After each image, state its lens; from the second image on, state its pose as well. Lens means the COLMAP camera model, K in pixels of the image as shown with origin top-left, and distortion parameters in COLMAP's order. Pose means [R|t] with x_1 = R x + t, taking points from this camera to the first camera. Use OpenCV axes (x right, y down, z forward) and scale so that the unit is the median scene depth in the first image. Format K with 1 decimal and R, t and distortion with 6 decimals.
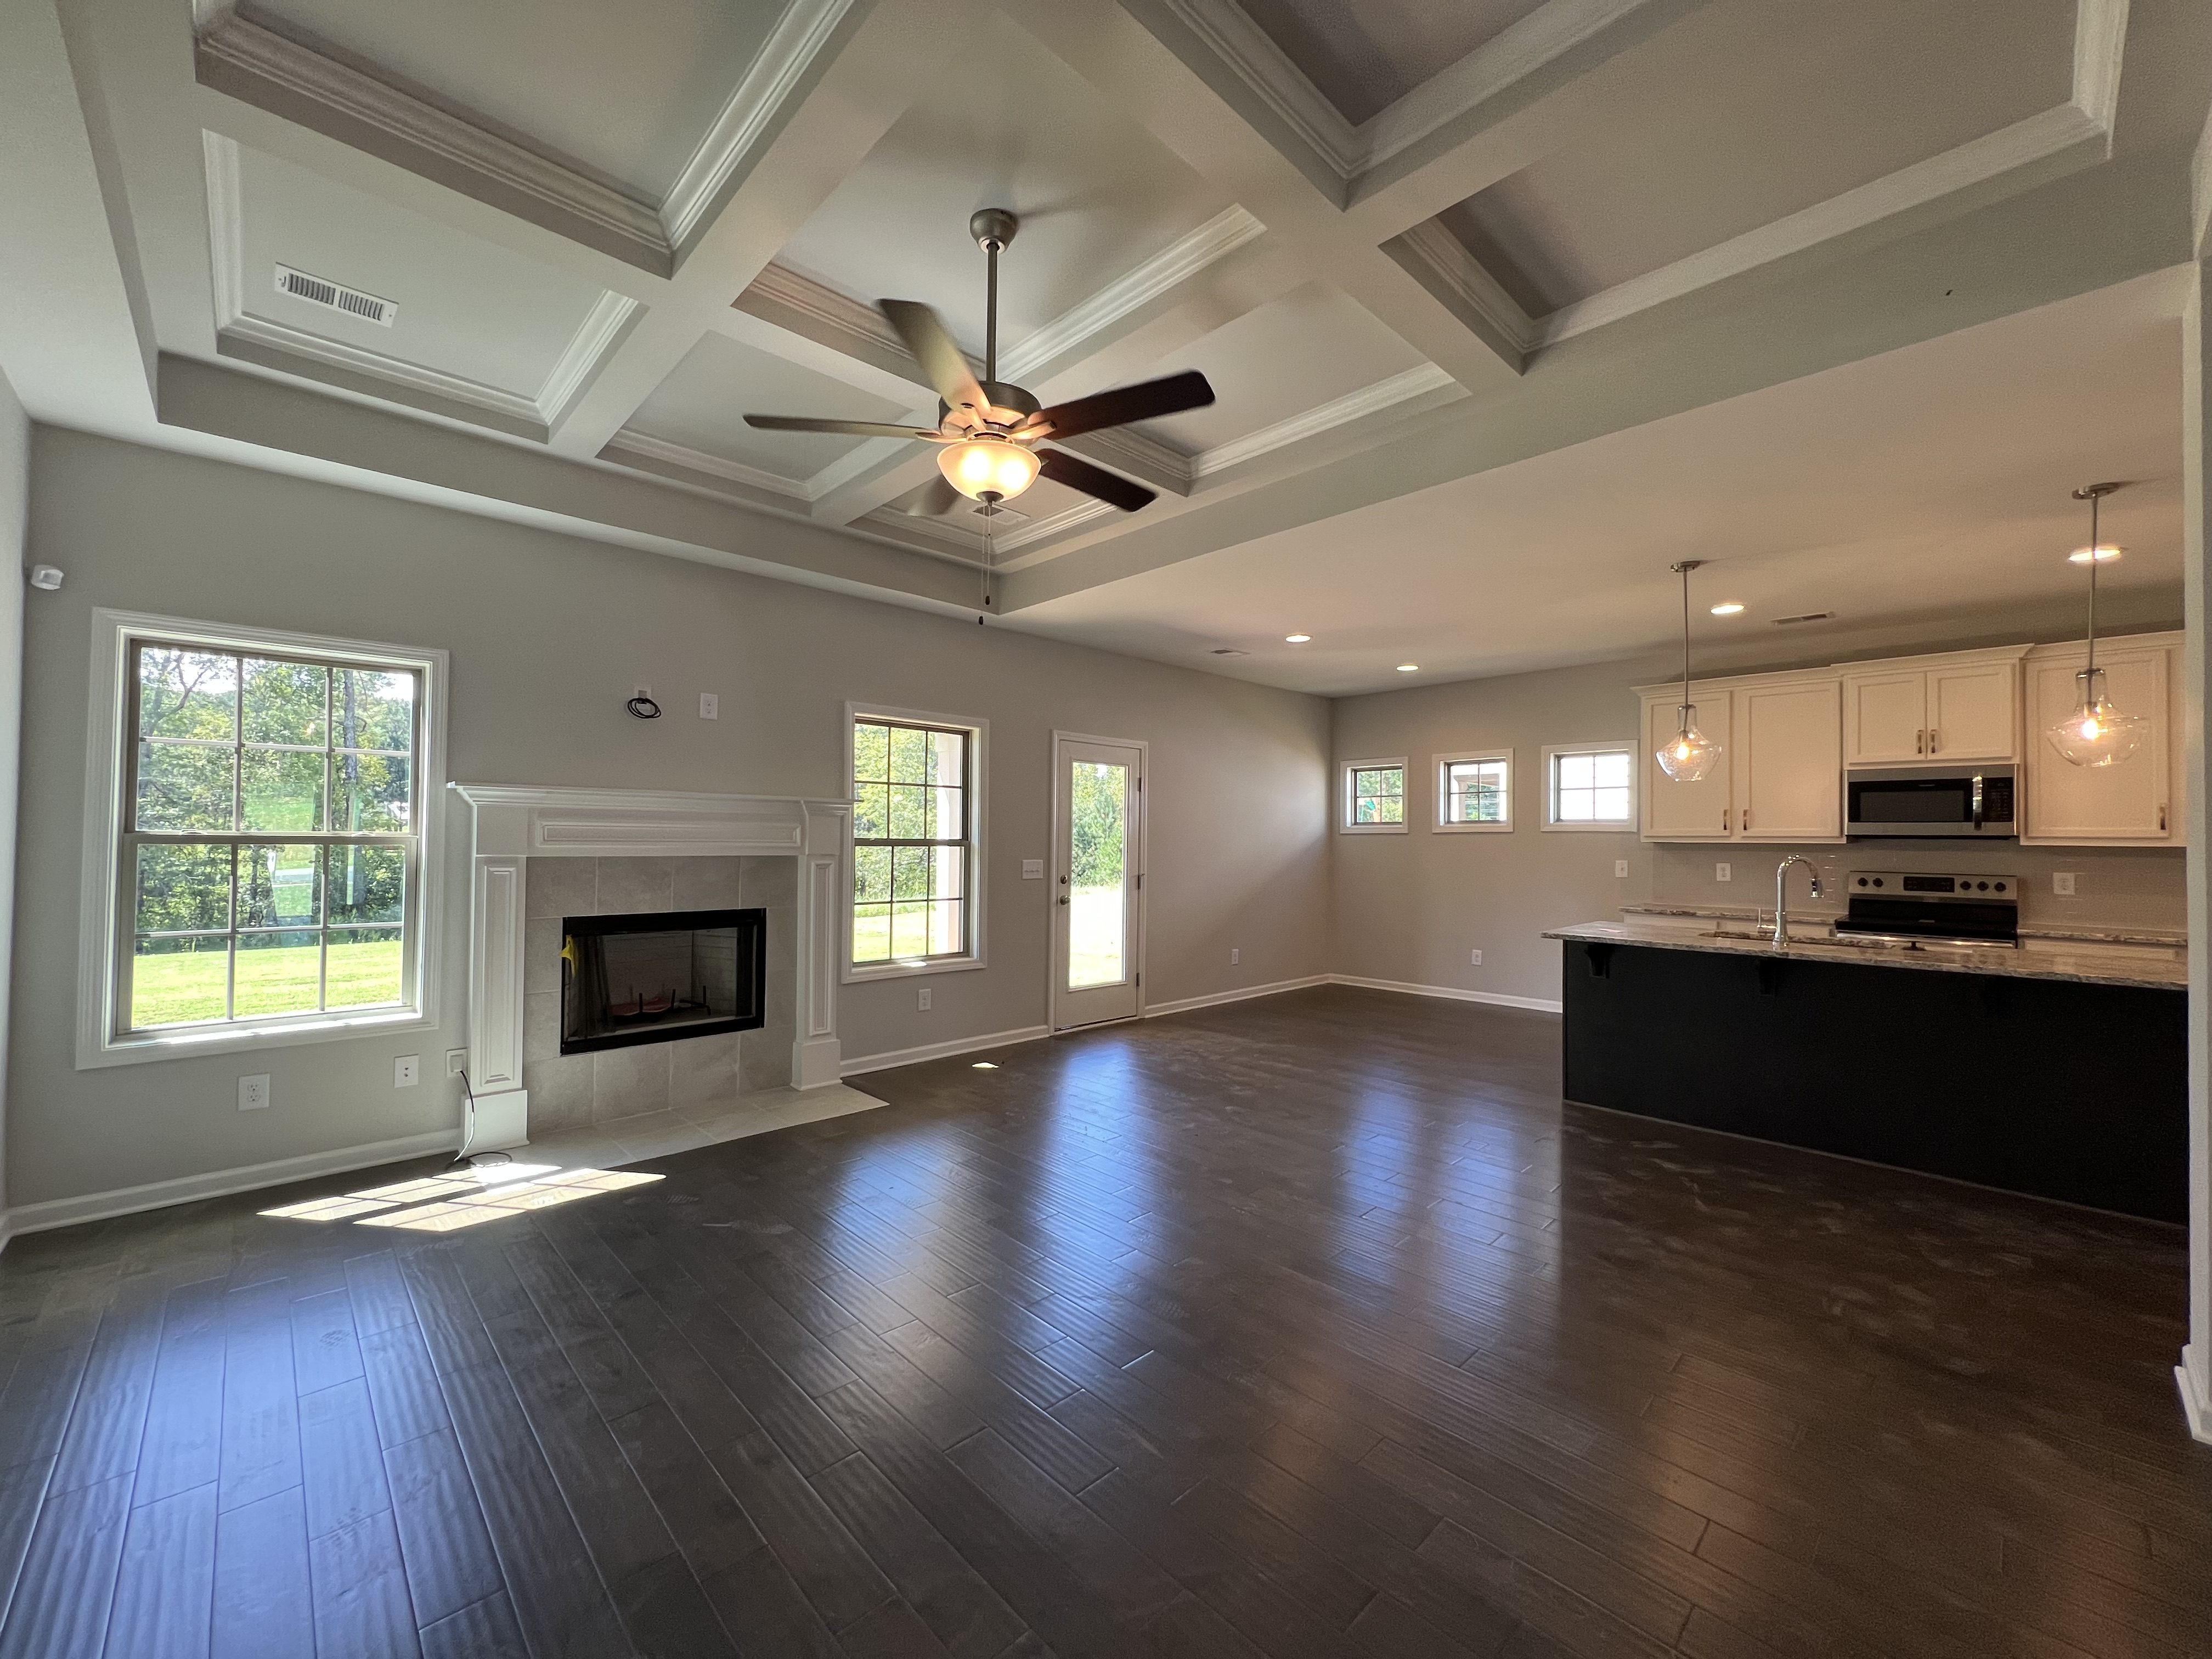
lens RADIAL K [[885.2, 0, 1105.7], [0, 885.2, 829.6], [0, 0, 1]] dist [-0.000152, 0.000343]
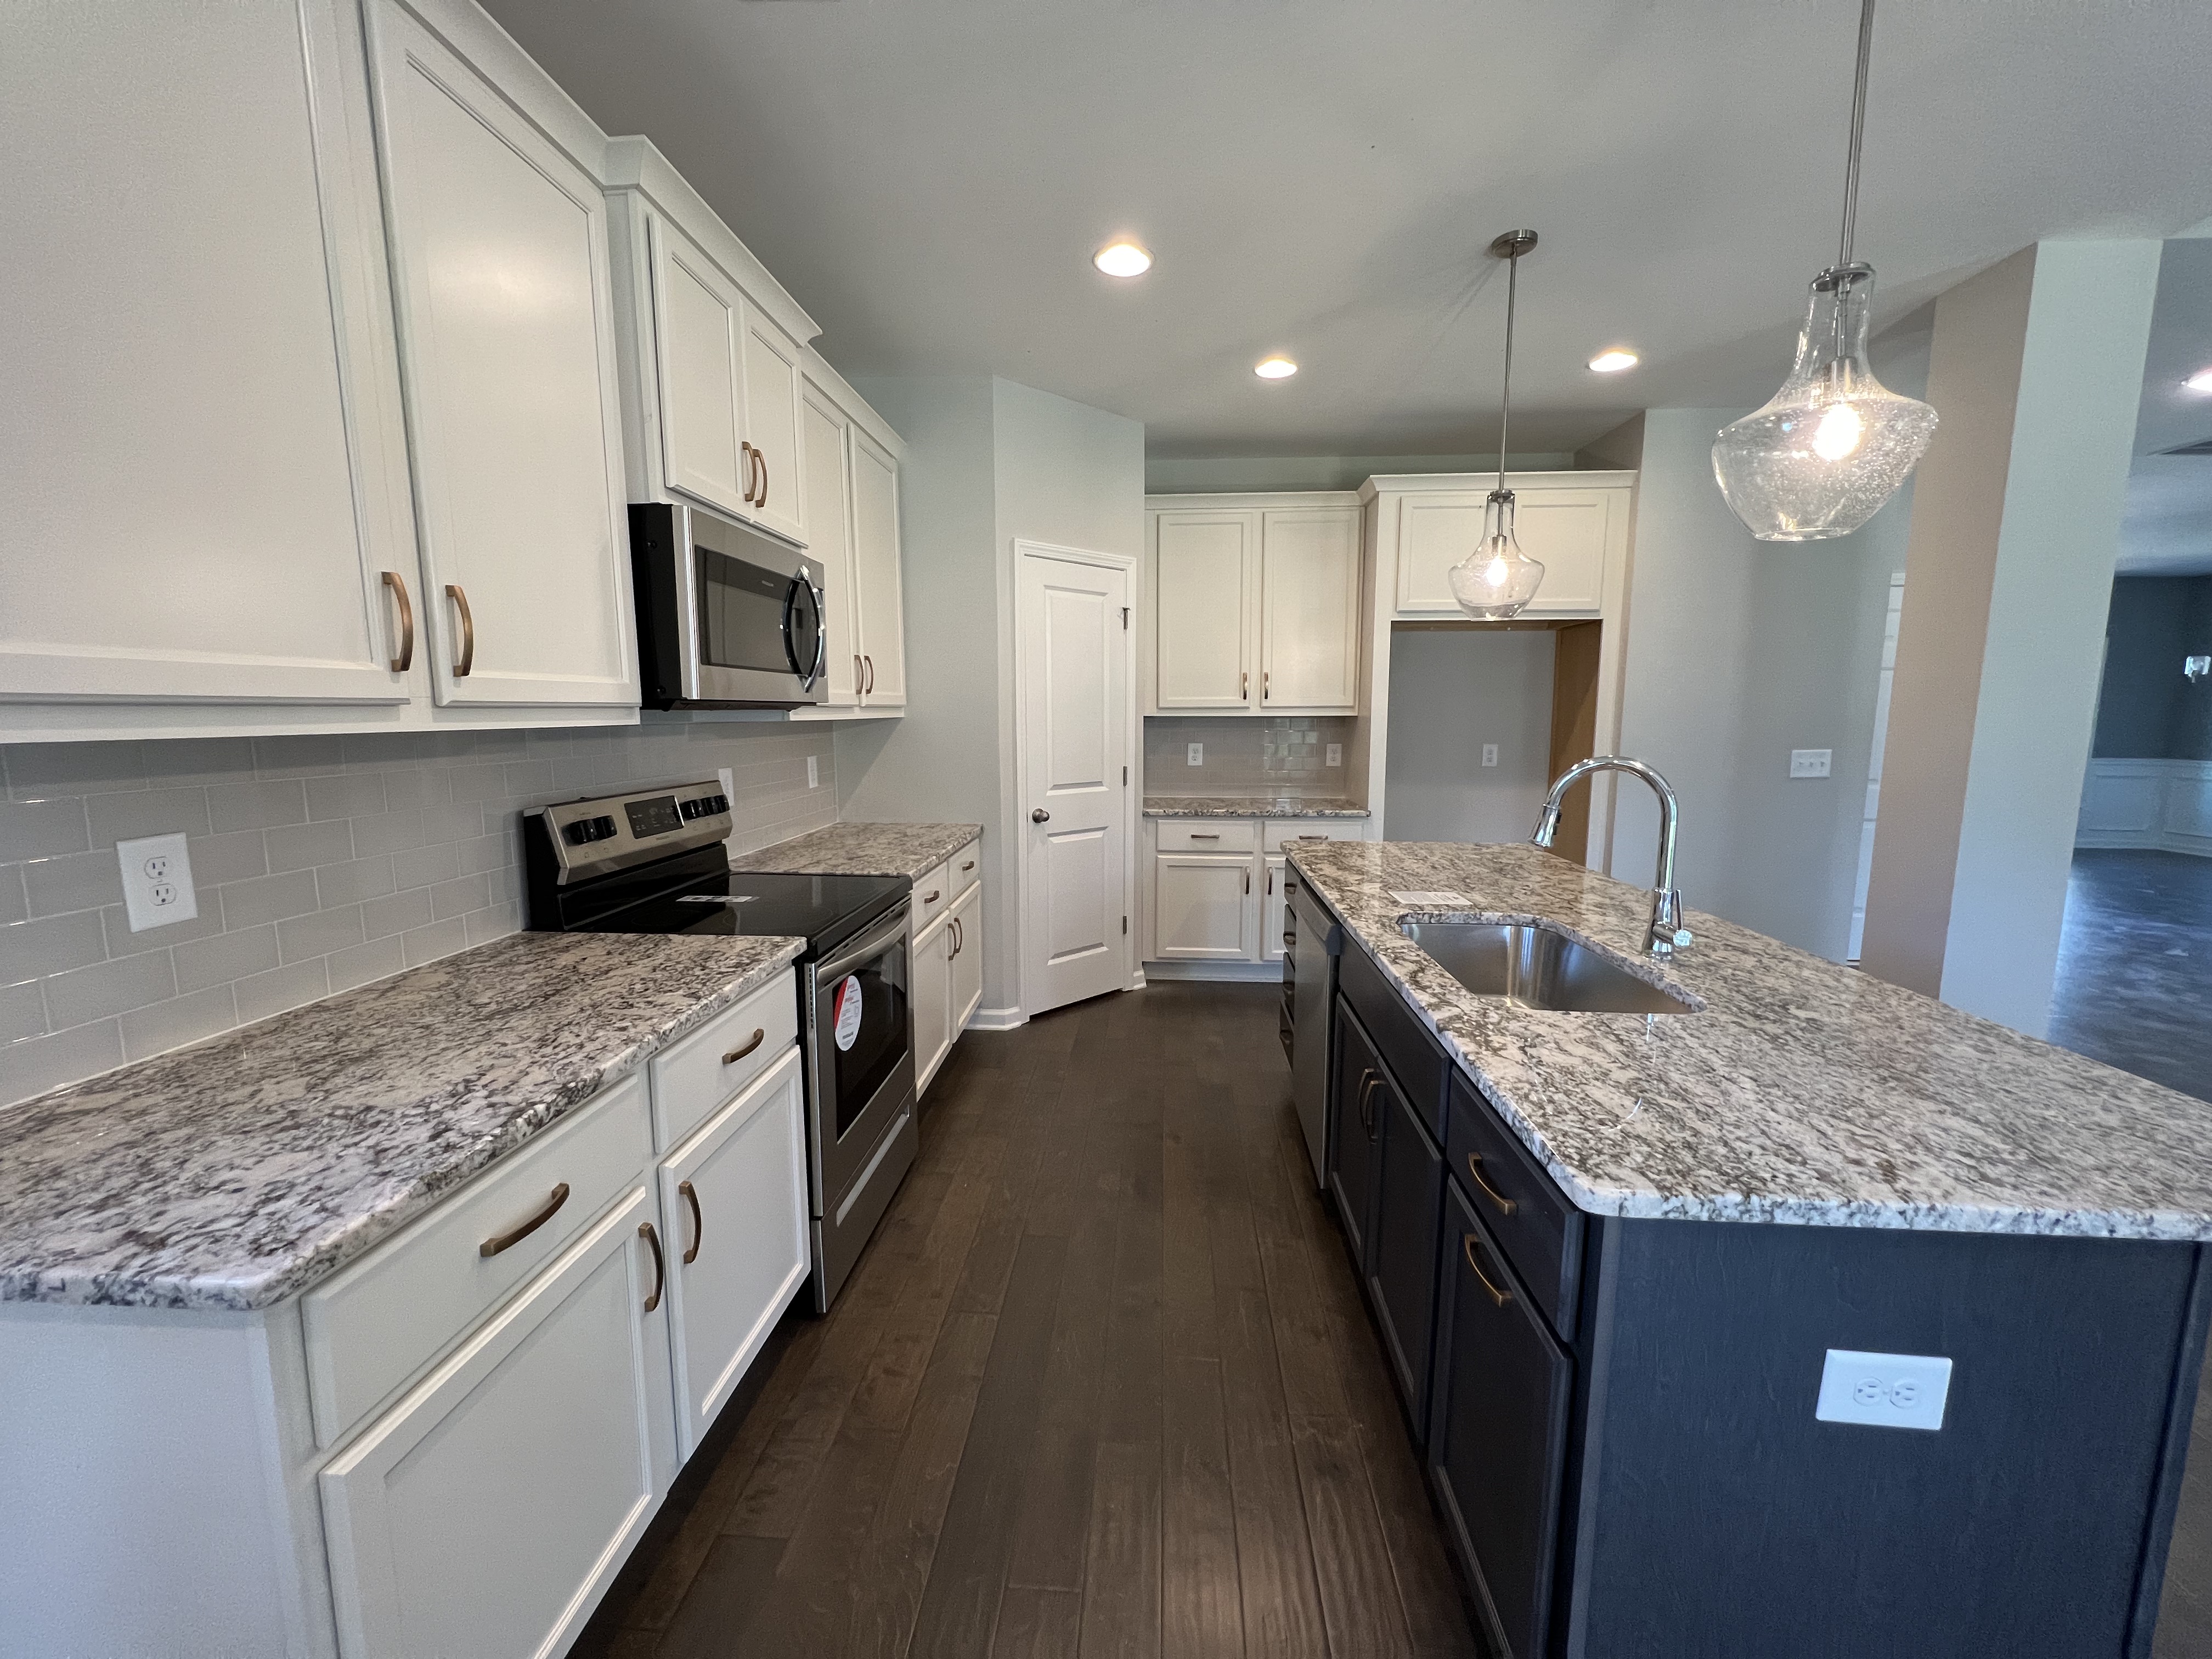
lens RADIAL K [[885.2, 0, 1106.5], [0, 885.2, 828.9], [0, 0, 1]] dist [-0.000152, 0.000343]
pose [[-0.672358, -0.111144, 0.731835, 0.508620], [-0.016893, 0.990710, 0.134940, 0.006642], [-0.740033, 0.078365, -0.667989, 1.215206]]
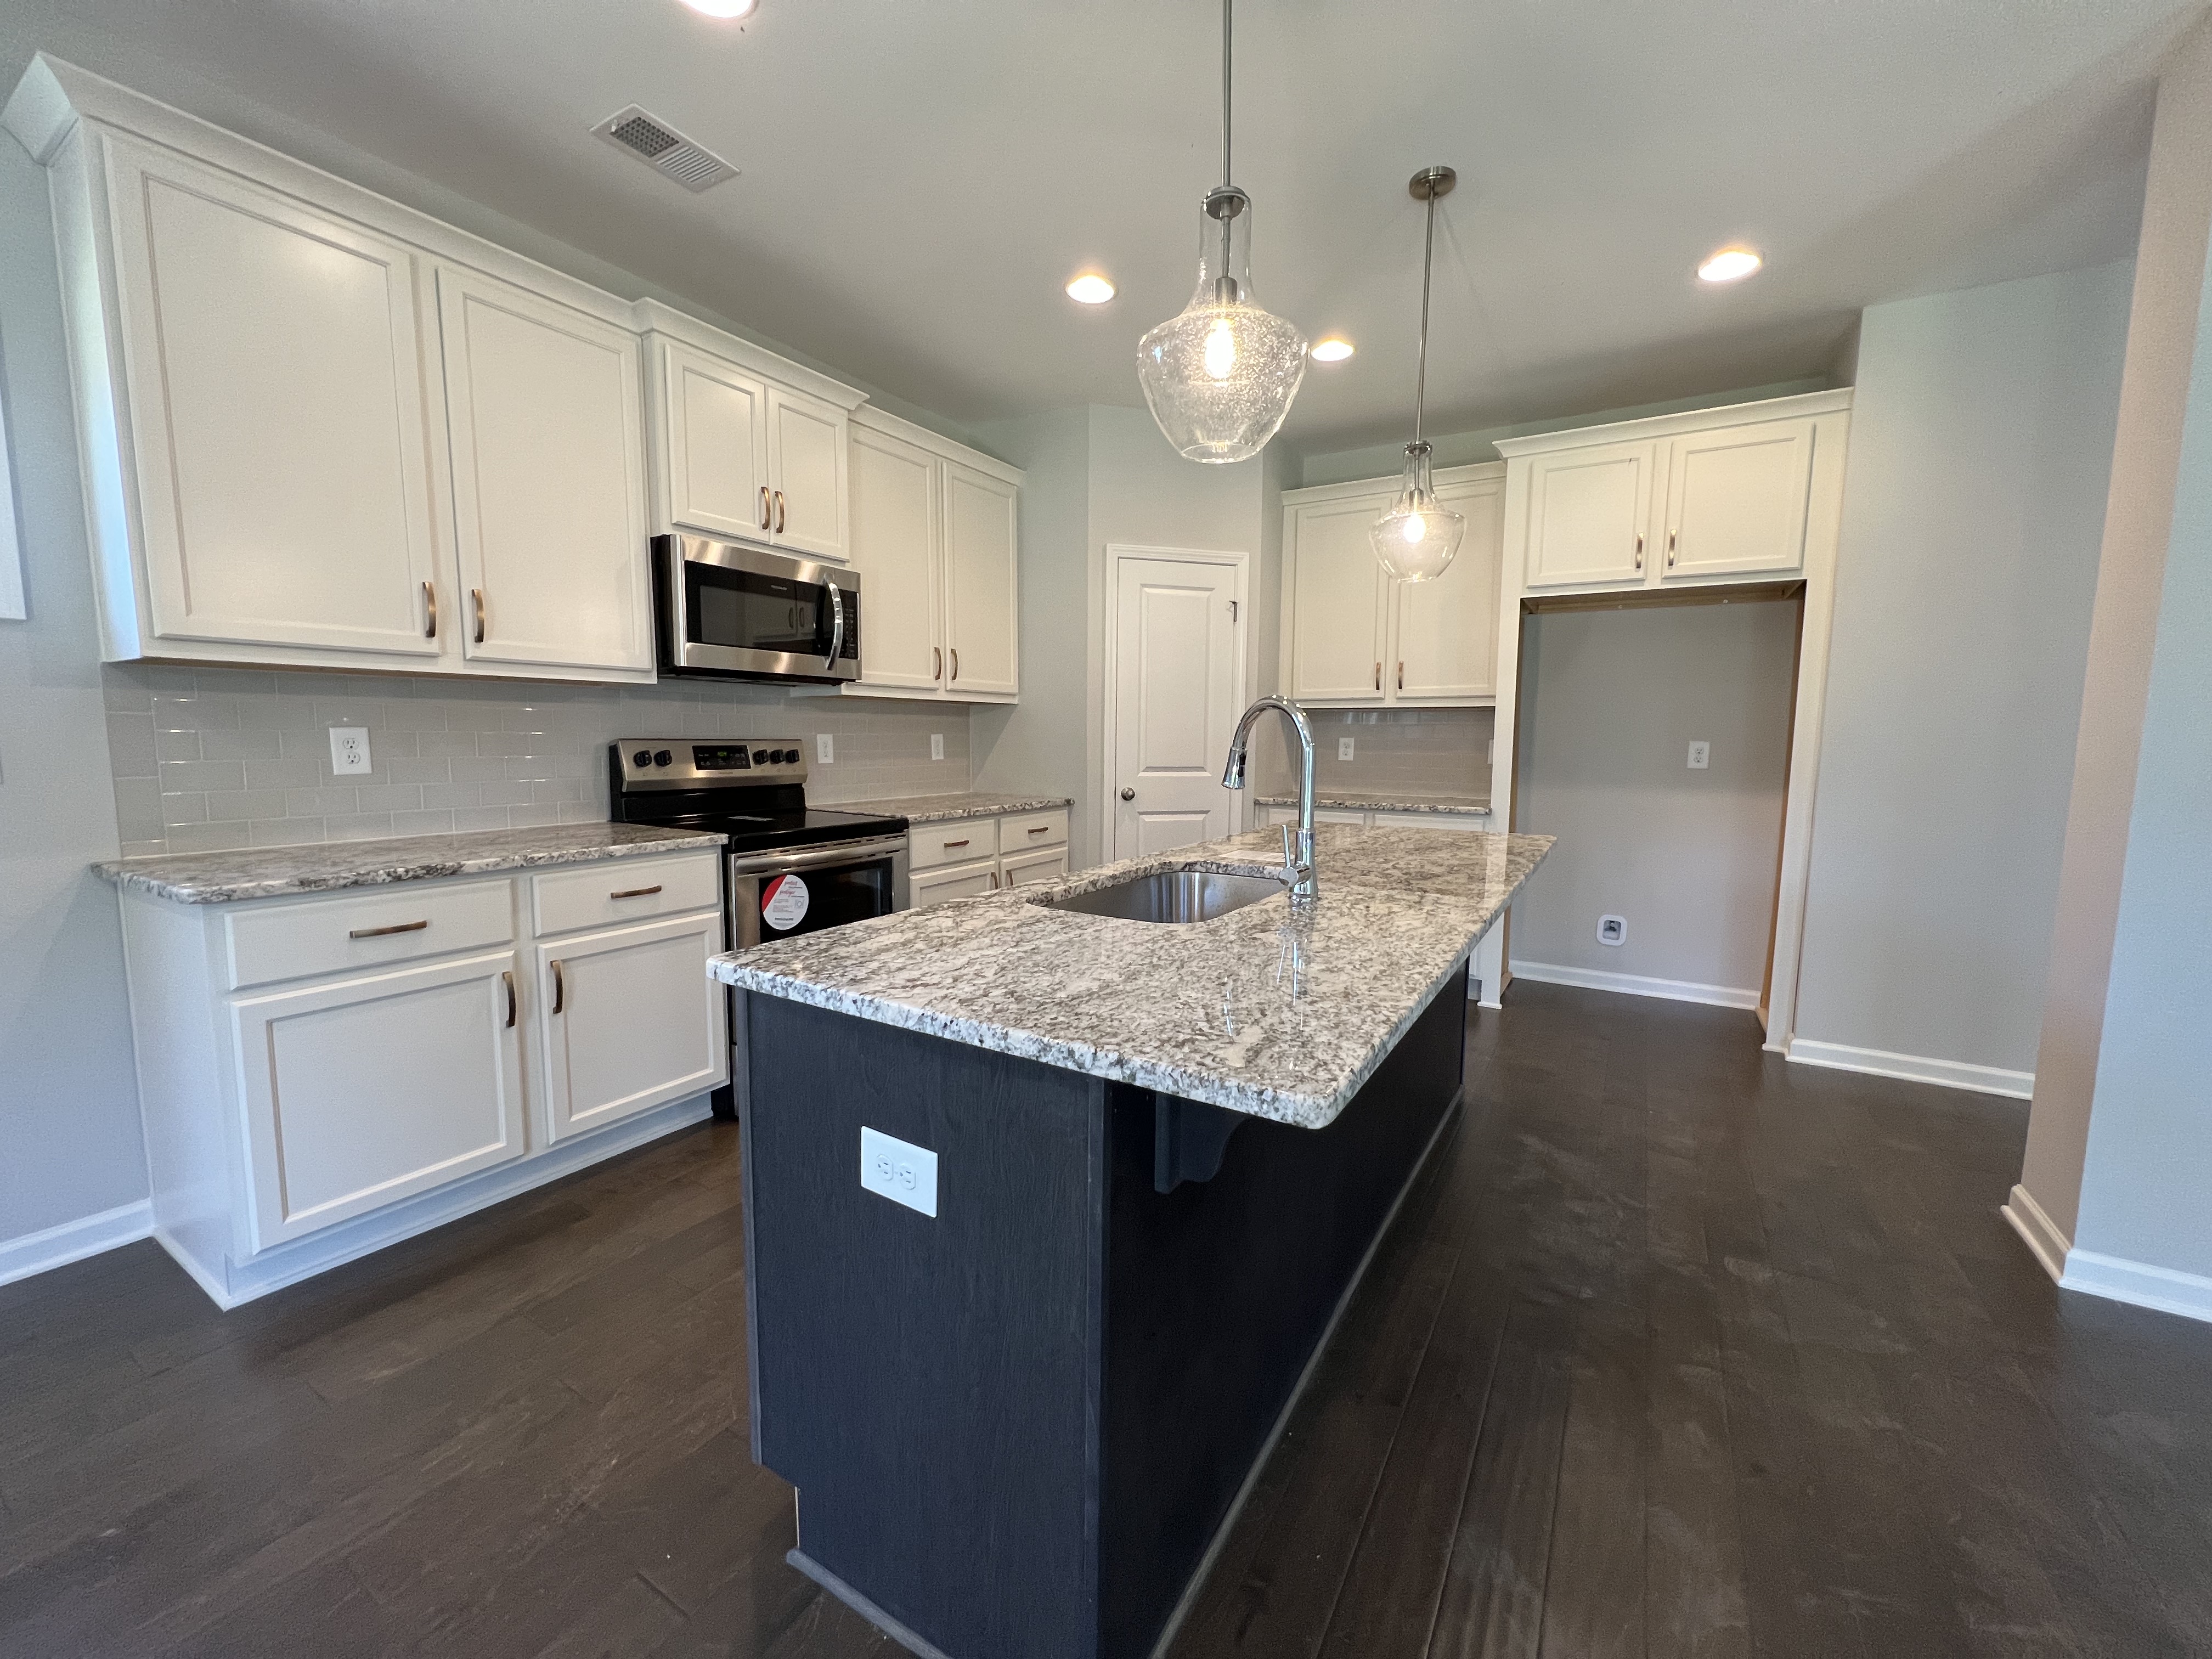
lens RADIAL K [[885.2, 0, 1107.5], [0, 885.2, 829.2], [0, 0, 1]] dist [-0.000152, 0.000343]
pose [[-0.256231, -0.118316, 0.959347, 0.300171], [-0.022786, 0.992944, 0.116374, 0.036536], [-0.966347, 0.007959, -0.257119, 0.974709]]
